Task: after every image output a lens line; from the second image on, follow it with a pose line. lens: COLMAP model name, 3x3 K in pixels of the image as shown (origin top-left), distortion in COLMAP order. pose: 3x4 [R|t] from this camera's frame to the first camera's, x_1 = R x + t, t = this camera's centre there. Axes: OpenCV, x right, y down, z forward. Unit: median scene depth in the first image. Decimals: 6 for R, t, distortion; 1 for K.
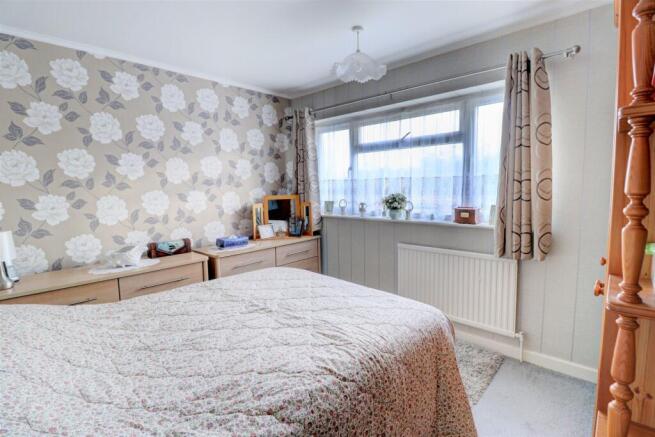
lens RADIAL K [[305.9, 0, 327.8], [0, 305.9, 214.6], [0, 0, 1]] dist [0.000267, -0.000067]
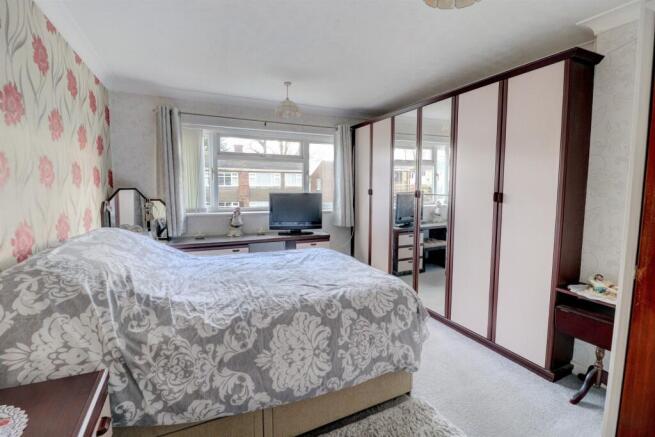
lens RADIAL K [[305.9, 0, 327.8], [0, 305.9, 214.6], [0, 0, 1]] dist [0.000267, -0.000067]
pose [[0.360956, -0.067458, 0.930140, -1.132760], [0.079320, 0.995987, 0.041452, -0.000080], [-0.929204, 0.058816, 0.364858, 0.243675]]
